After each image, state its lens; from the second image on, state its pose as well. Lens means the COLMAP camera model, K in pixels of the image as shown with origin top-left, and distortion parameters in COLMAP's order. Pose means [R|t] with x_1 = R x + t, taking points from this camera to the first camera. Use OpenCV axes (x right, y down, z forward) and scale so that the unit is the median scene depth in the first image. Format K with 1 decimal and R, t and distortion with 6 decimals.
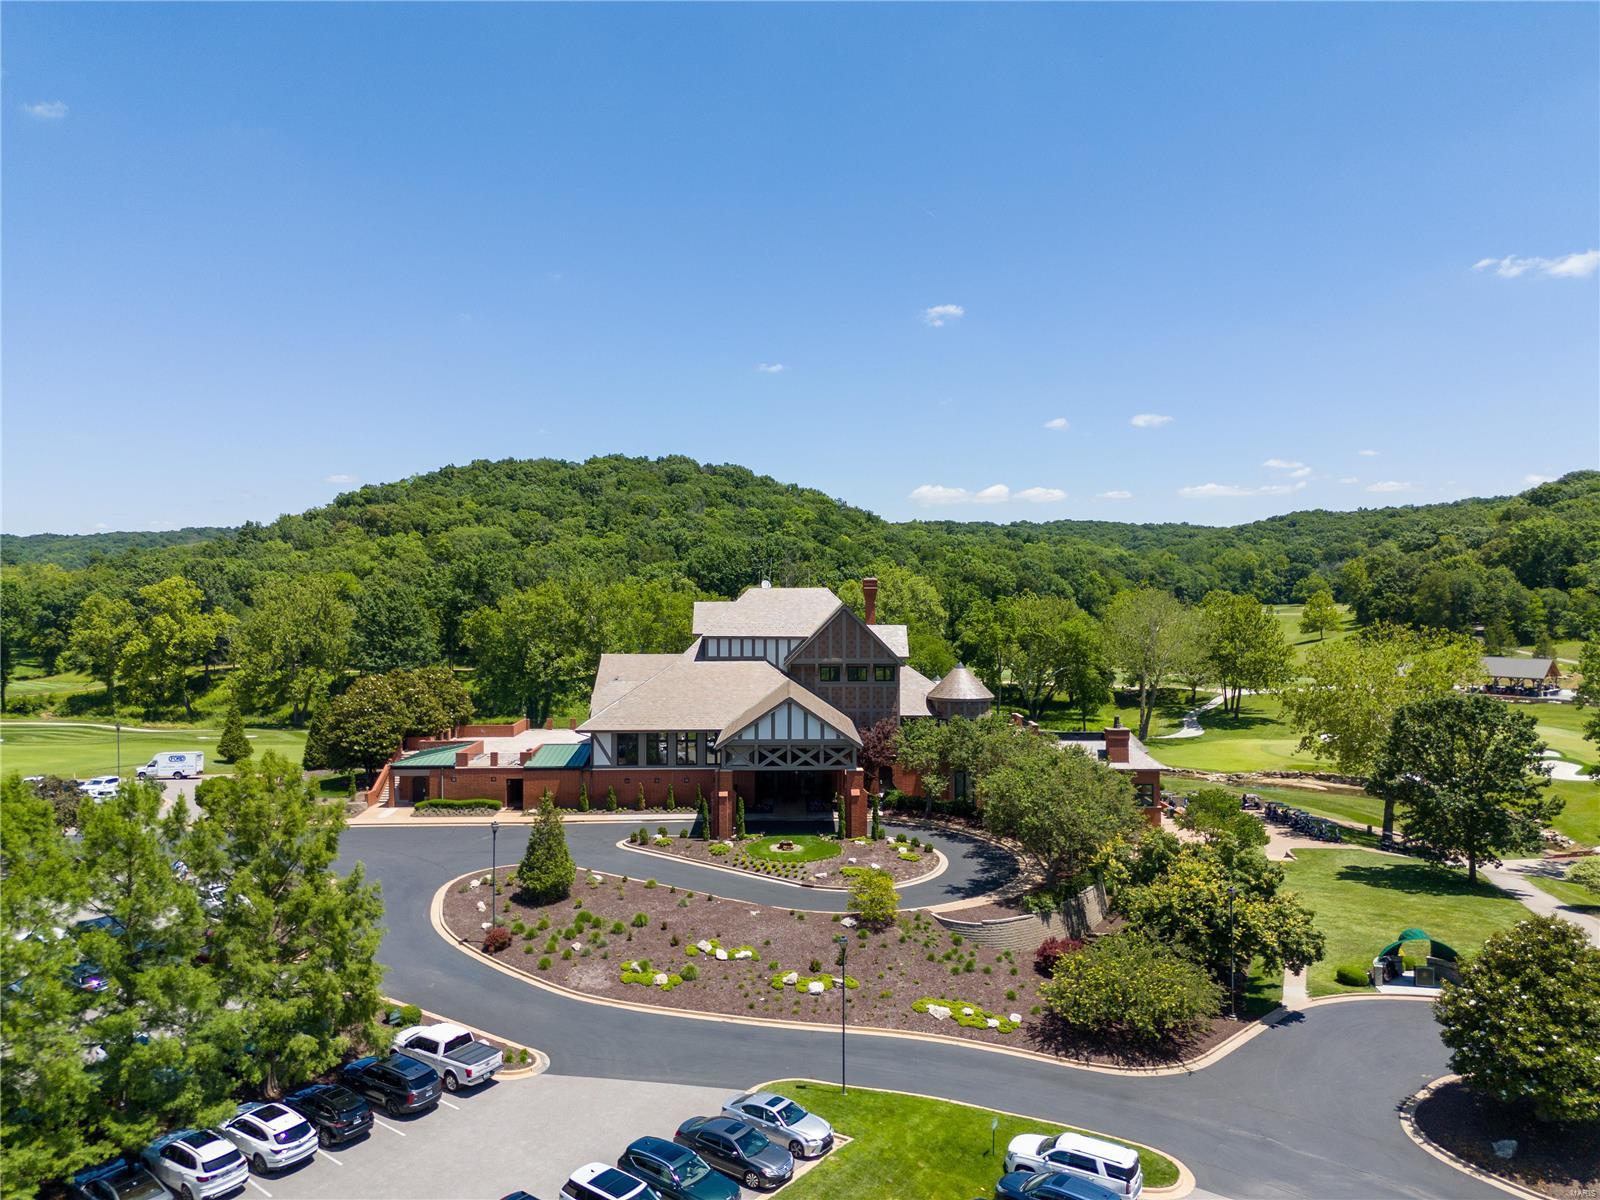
lens RADIAL K [[1171.1, 0, 810.1], [0, 1171.1, 601.5], [0, 0, 1]] dist [0.041374, -0.026668]
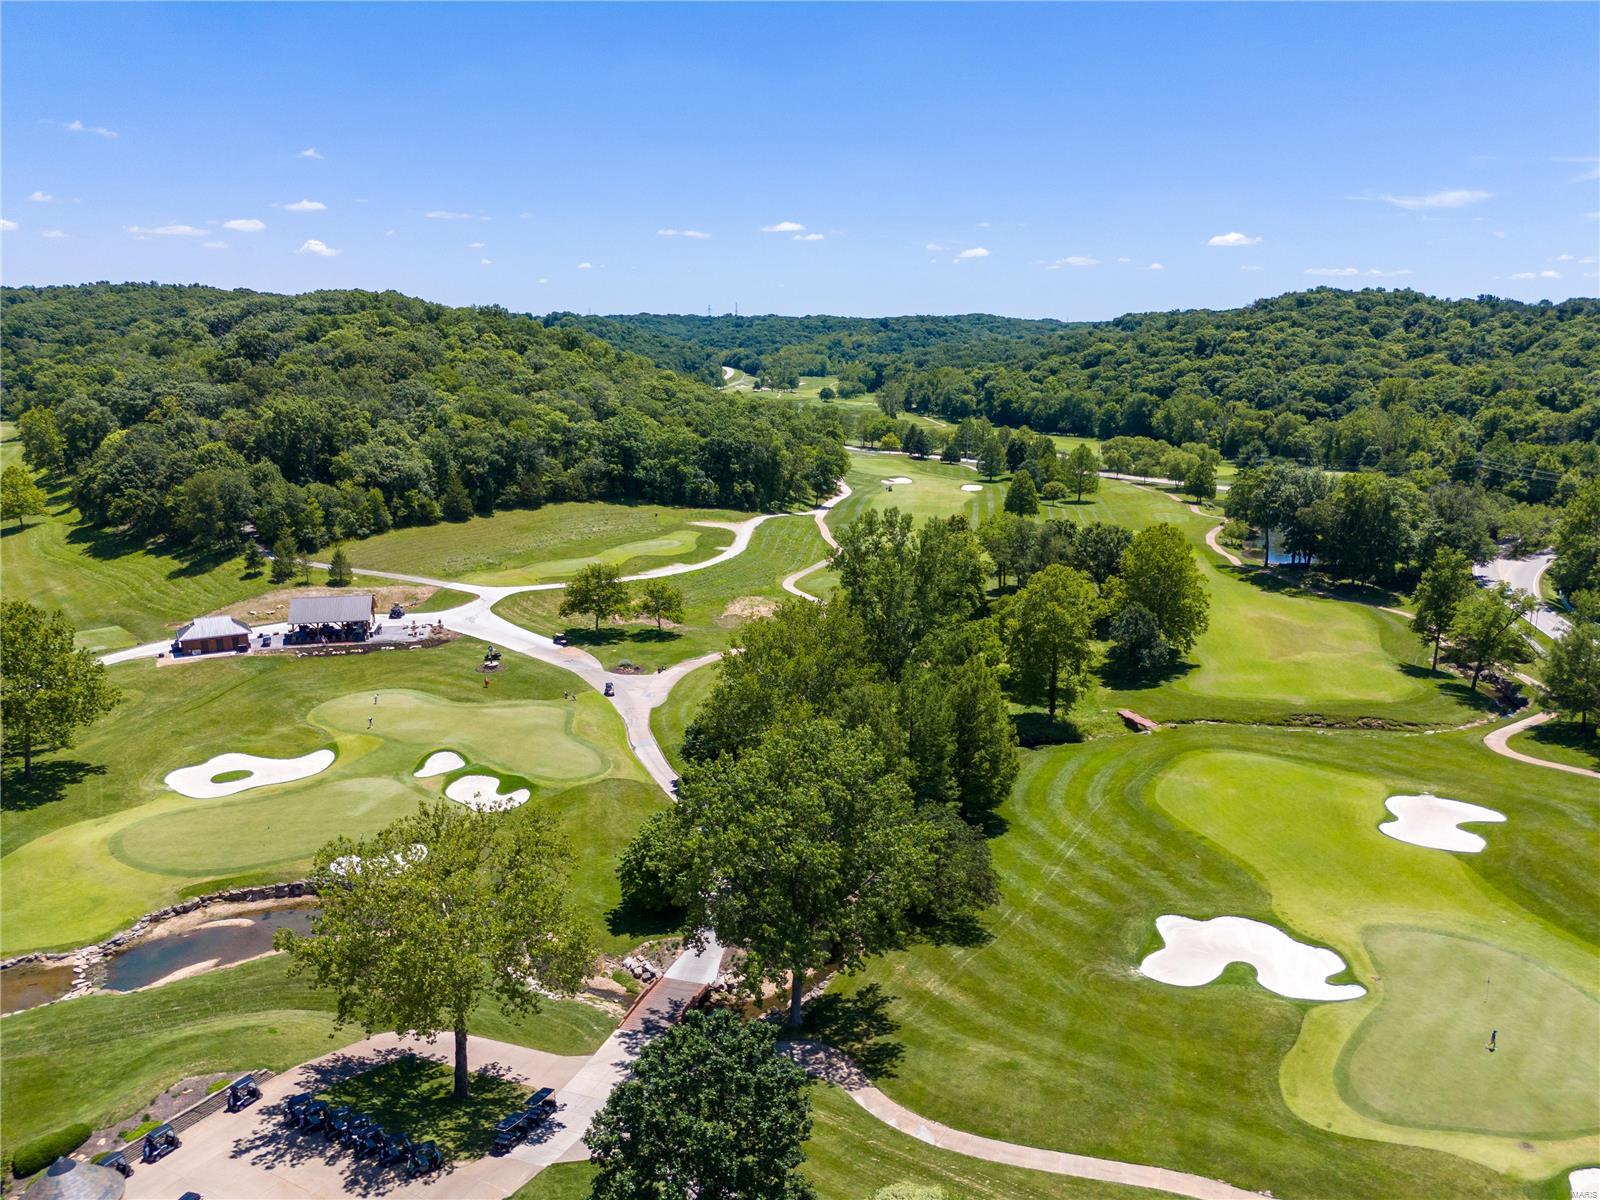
lens RADIAL K [[1171.1, 0, 799.9], [0, 1171.1, 598.9], [0, 0, 1]] dist [0.041374, -0.026668]
pose [[0.492394, -0.191978, 0.848936, 0.034735], [0.014077, 0.977000, 0.212774, -0.307023], [-0.870258, -0.092818, 0.483772, 0.605369]]
